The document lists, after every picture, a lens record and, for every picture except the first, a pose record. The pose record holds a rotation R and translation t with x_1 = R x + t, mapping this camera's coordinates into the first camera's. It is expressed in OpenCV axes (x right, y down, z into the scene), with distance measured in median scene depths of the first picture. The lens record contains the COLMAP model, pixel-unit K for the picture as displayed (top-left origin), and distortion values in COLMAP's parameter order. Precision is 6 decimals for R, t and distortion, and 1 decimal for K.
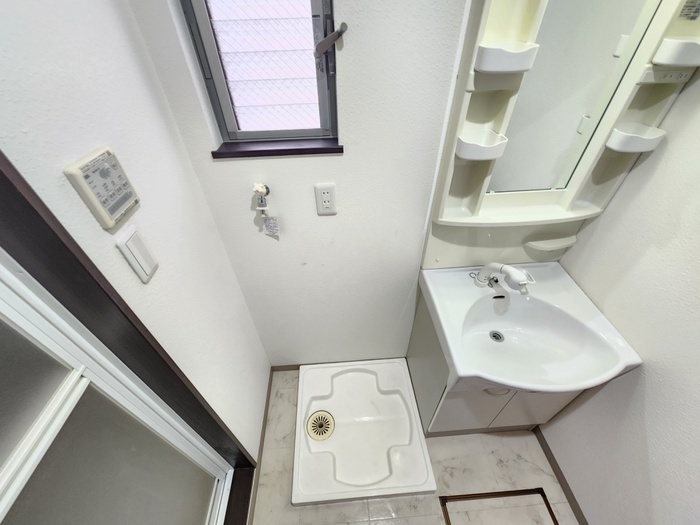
lens RADIAL K [[284.7, 0, 347.9], [0, 284.7, 263.0], [0, 0, 1]] dist [0.003126, -0.002299]
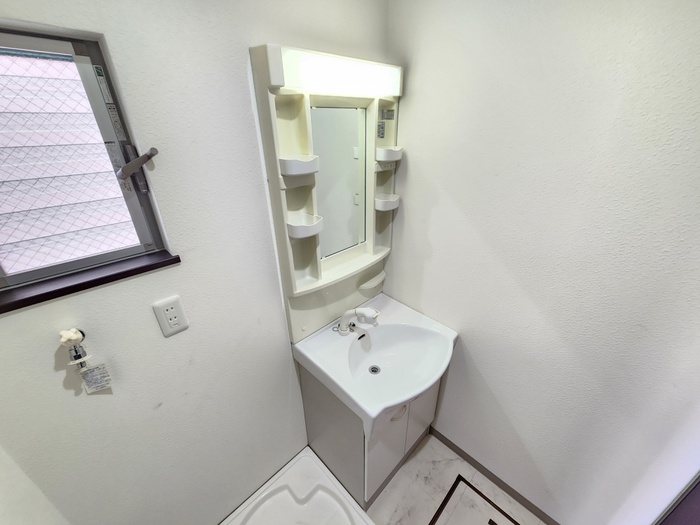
lens RADIAL K [[284.7, 0, 350.5], [0, 284.7, 264.8], [0, 0, 1]] dist [0.003126, -0.002299]
pose [[0.755294, -0.280154, 0.592491, -0.141408], [0.435585, 0.890054, -0.134421, -0.007942], [-0.489691, 0.359607, 0.794283, -0.015797]]
